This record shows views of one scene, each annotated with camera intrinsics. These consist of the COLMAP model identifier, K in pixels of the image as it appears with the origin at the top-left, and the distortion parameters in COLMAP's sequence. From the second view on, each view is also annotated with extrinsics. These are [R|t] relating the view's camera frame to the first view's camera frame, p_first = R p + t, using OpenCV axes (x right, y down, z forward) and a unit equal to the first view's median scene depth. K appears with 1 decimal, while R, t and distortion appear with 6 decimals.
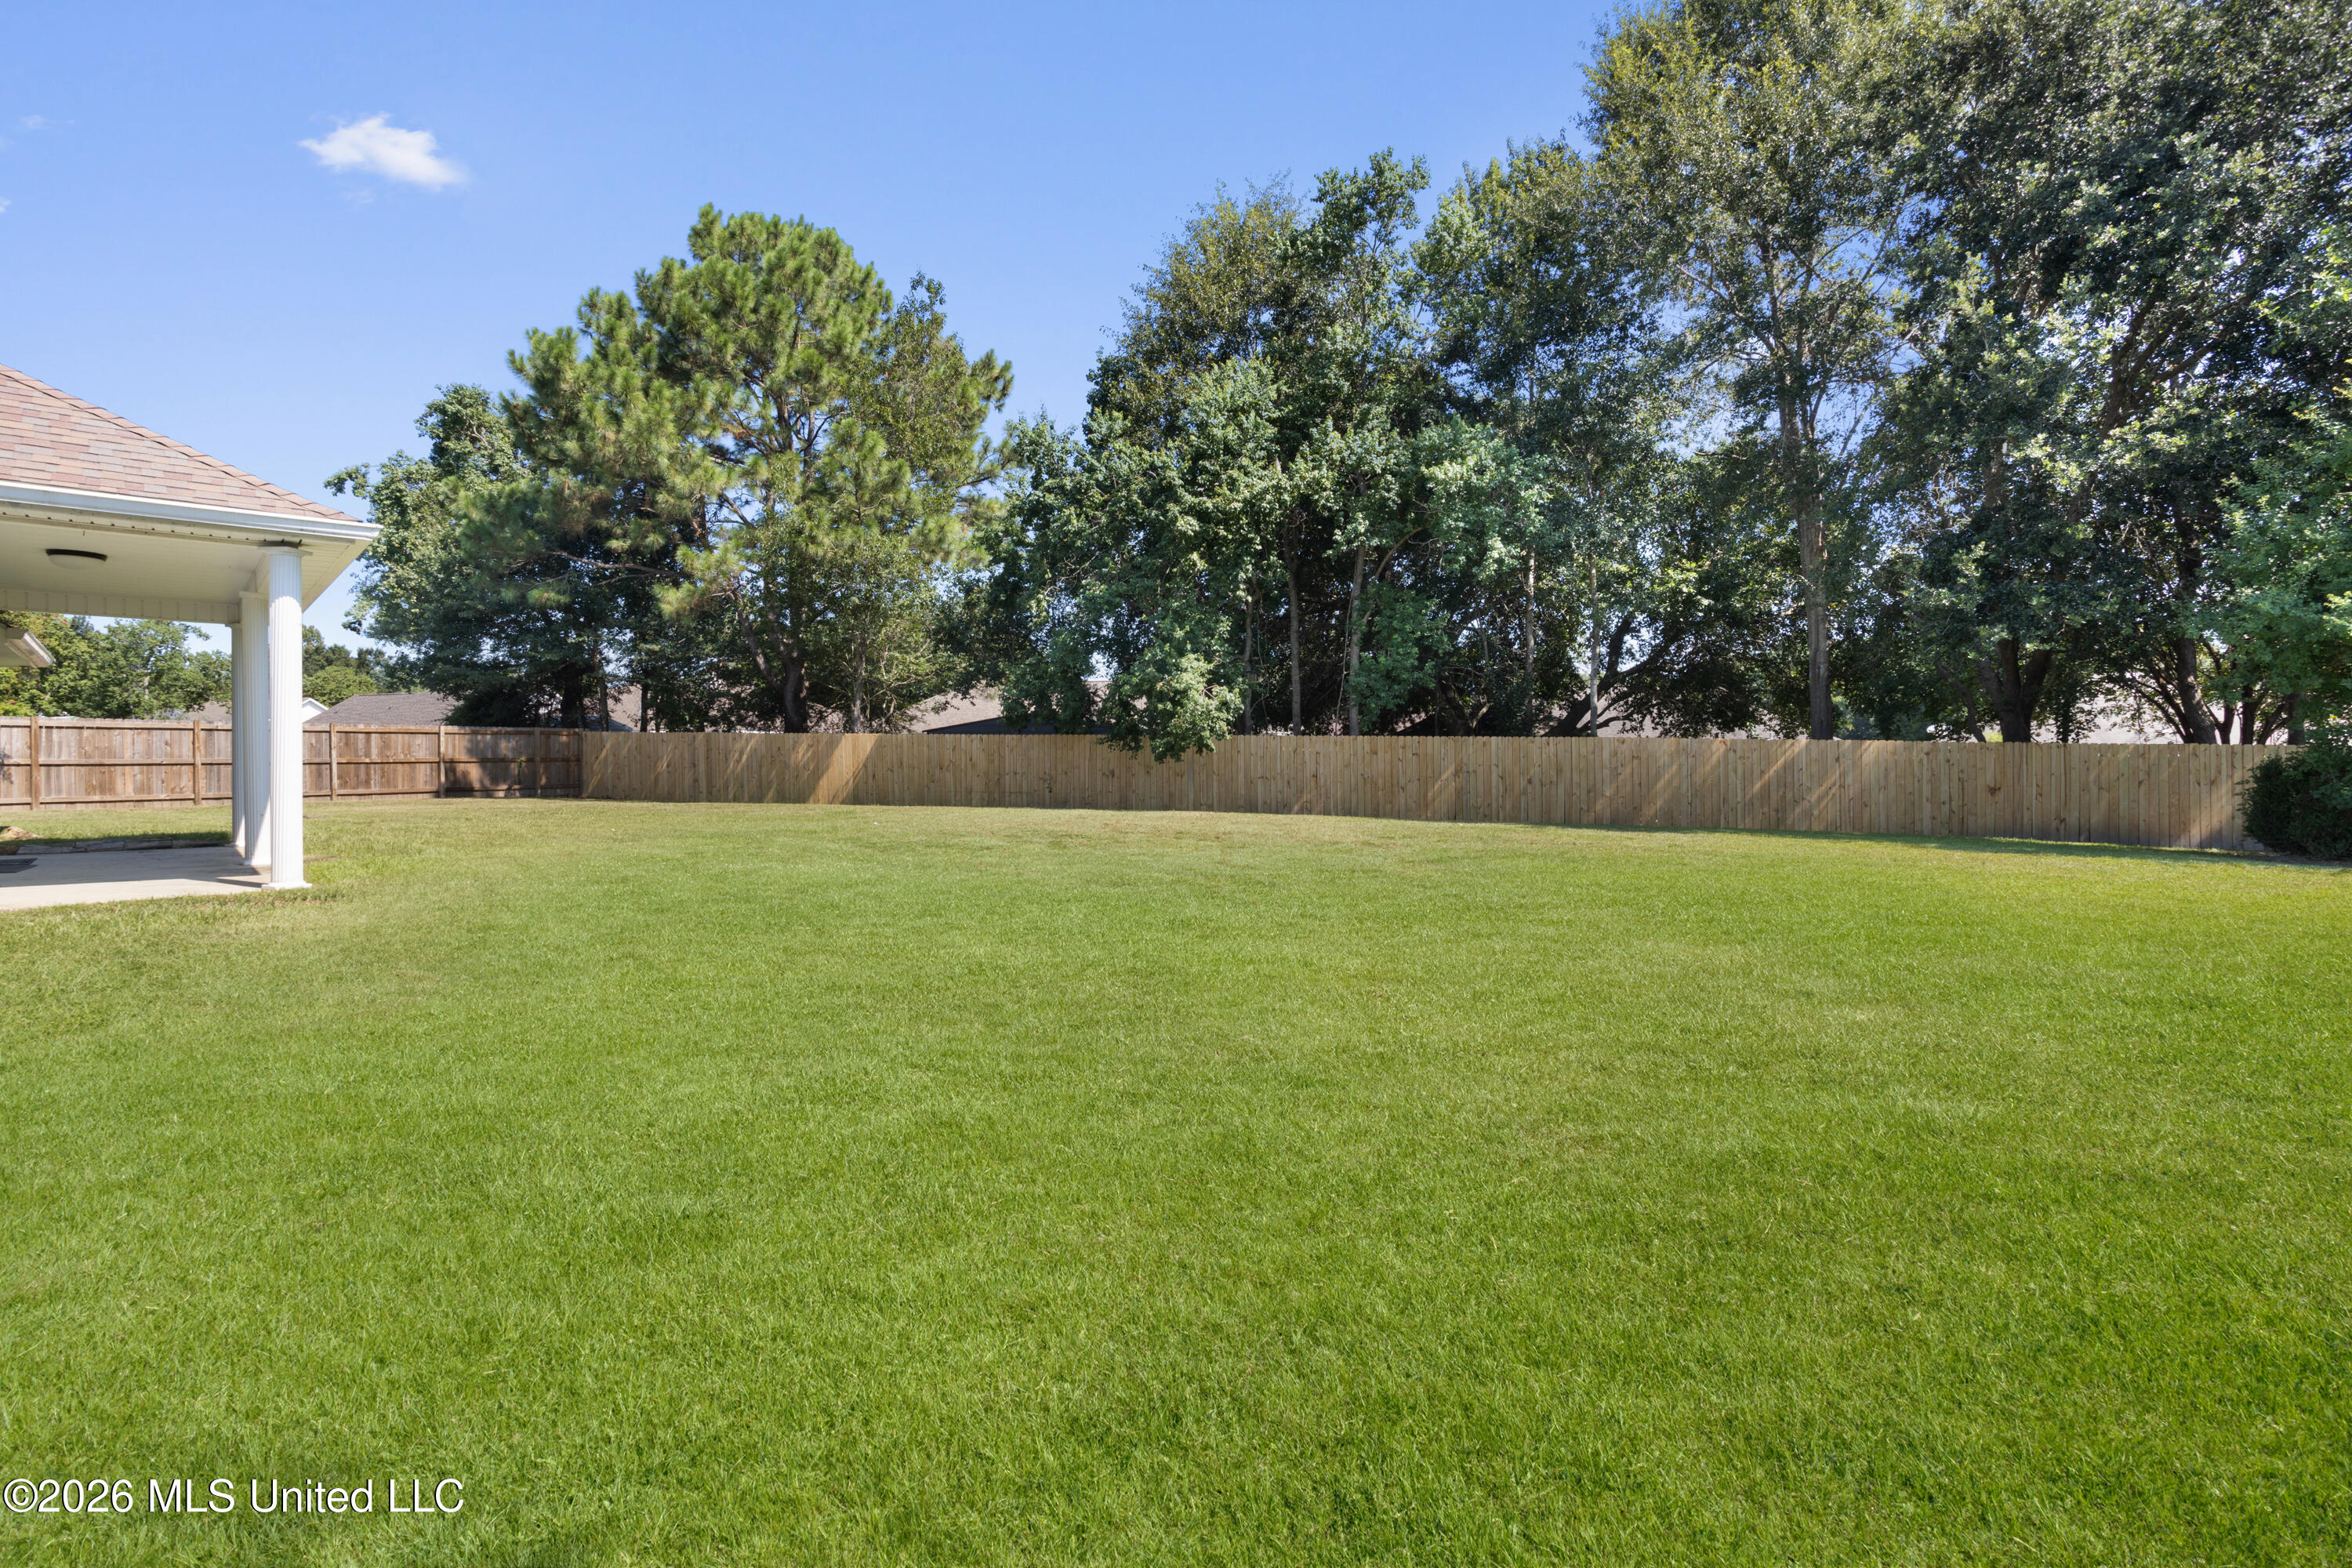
lens RADIAL K [[1125.6, 0, 1167.1], [0, 1125.6, 785.7], [0, 0, 1]] dist [-0.006726, 0.005817]
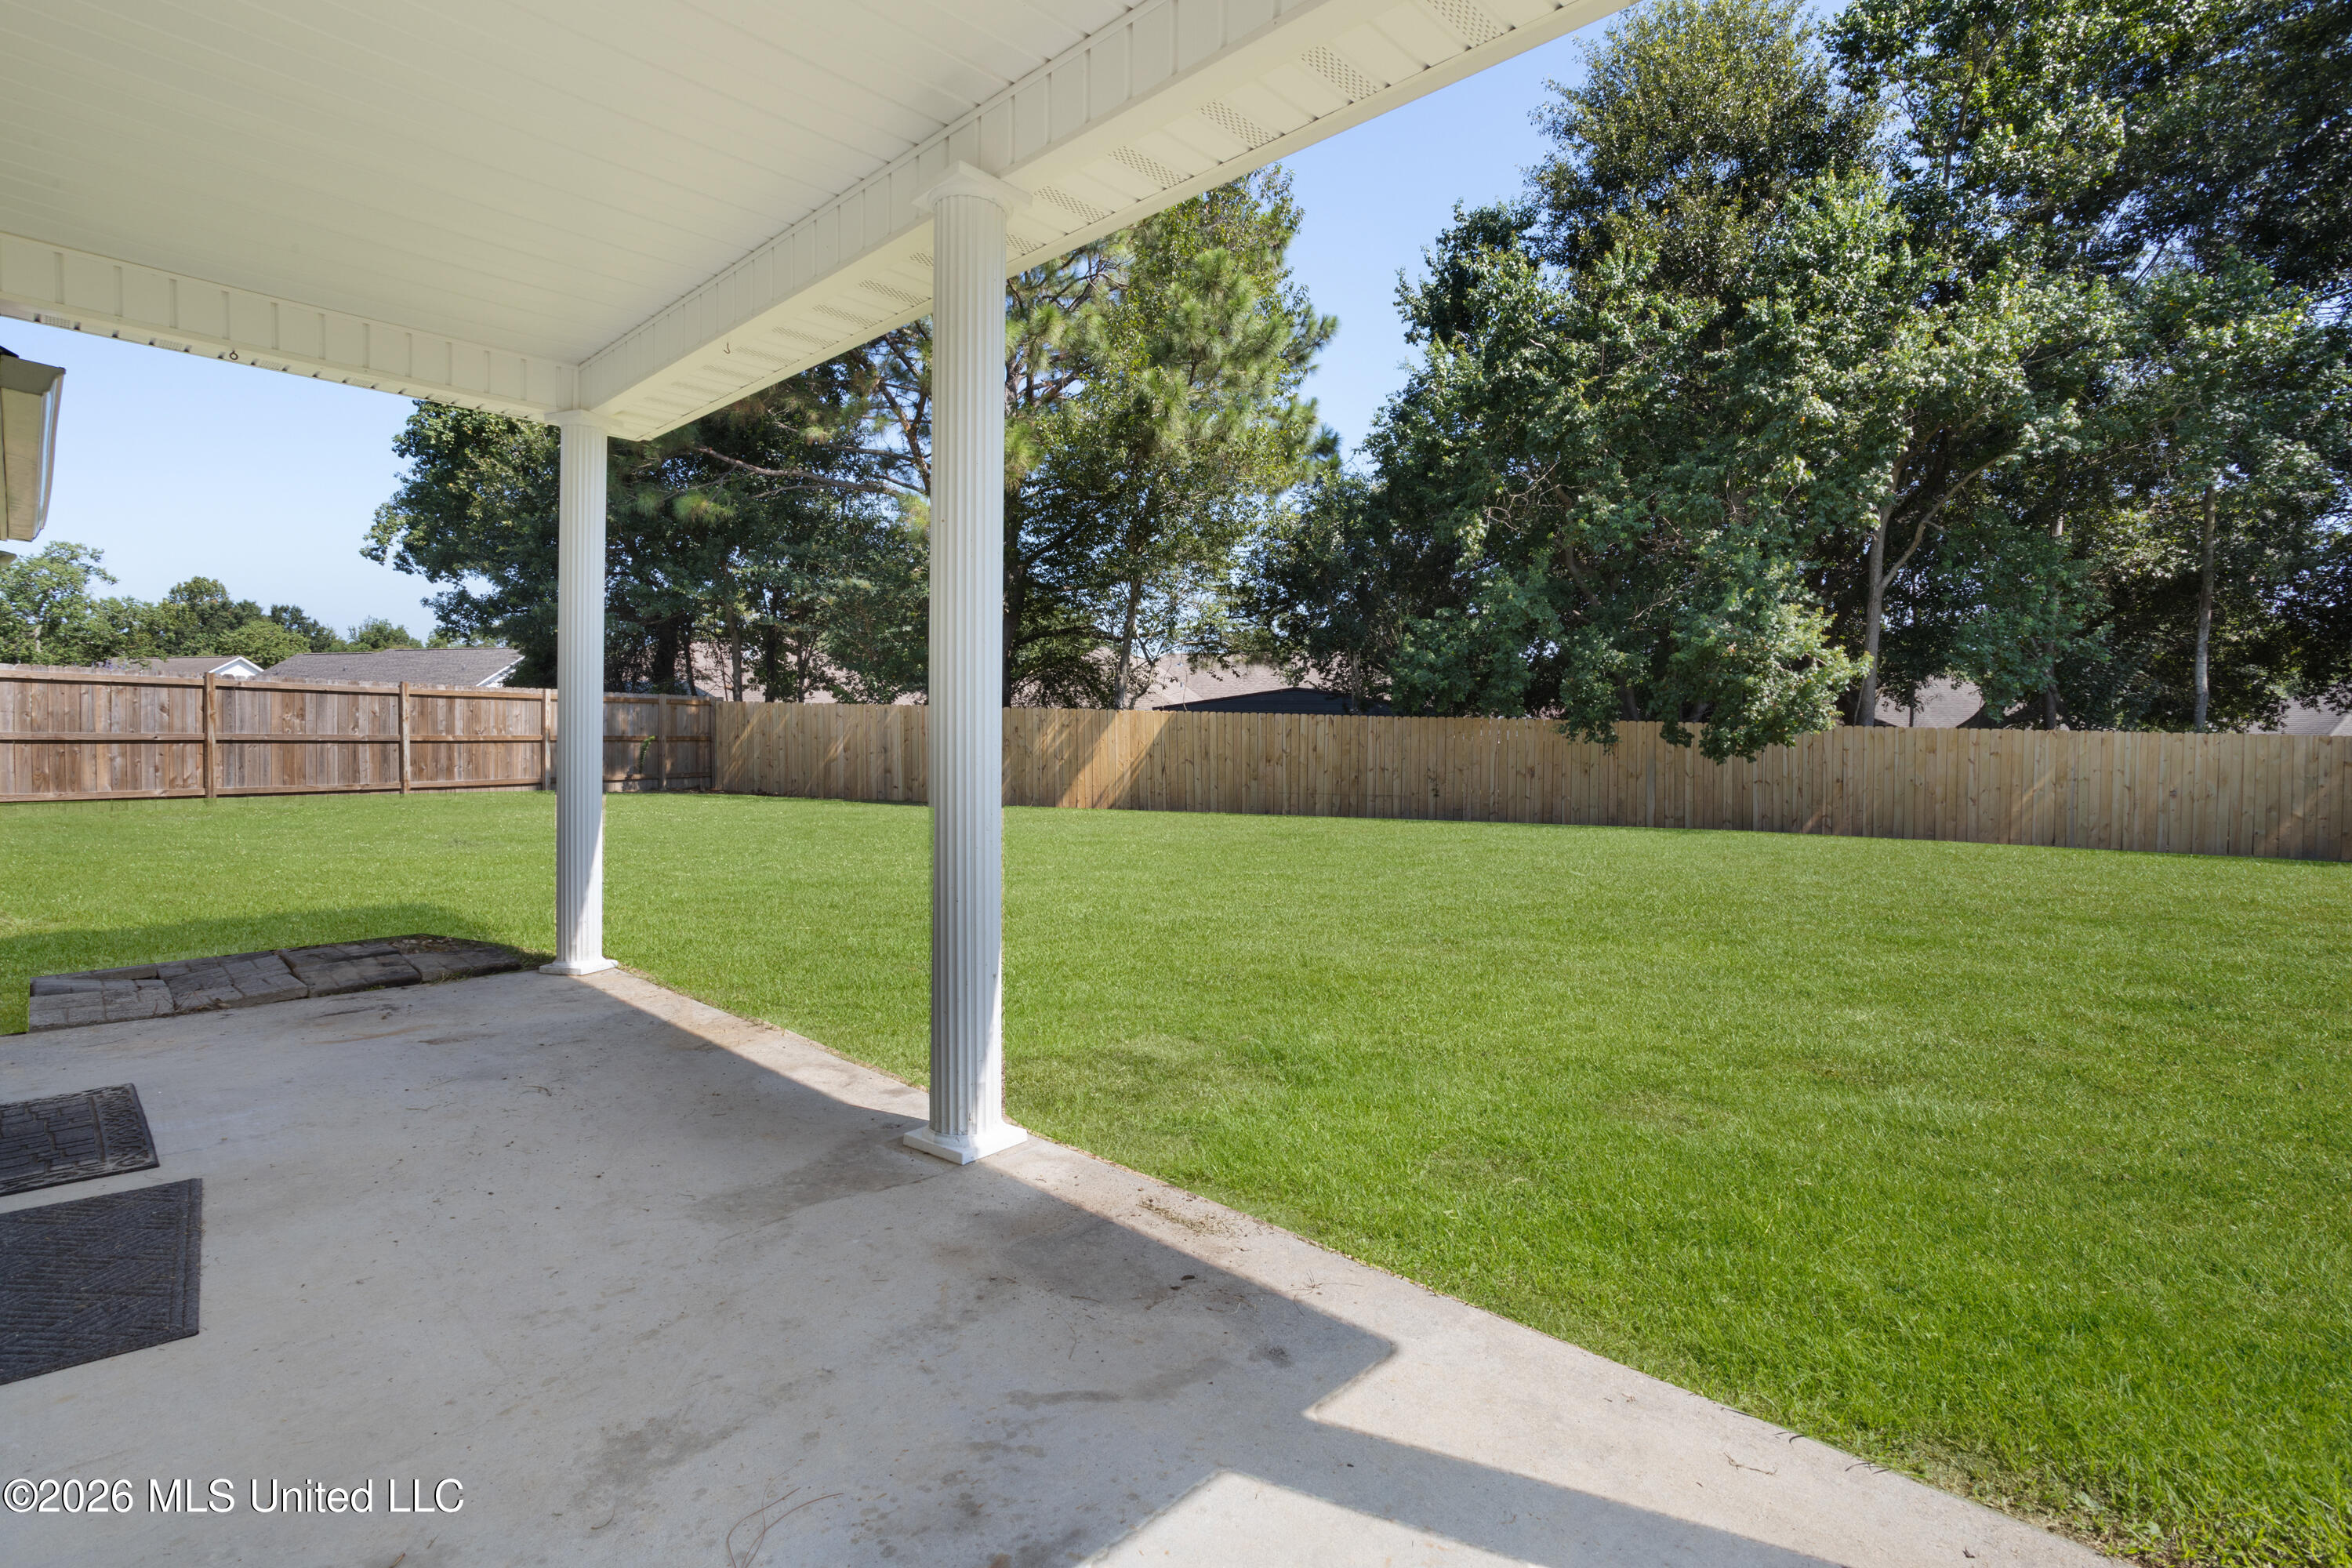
lens RADIAL K [[1125.6, 0, 1179.6], [0, 1125.6, 771.2], [0, 0, 1]] dist [-0.006726, 0.005817]
pose [[0.997427, 0.015100, 0.070083, -0.313991], [-0.015268, 0.999882, 0.001866, -0.010270], [-0.070047, -0.002932, 0.997539, 0.285436]]
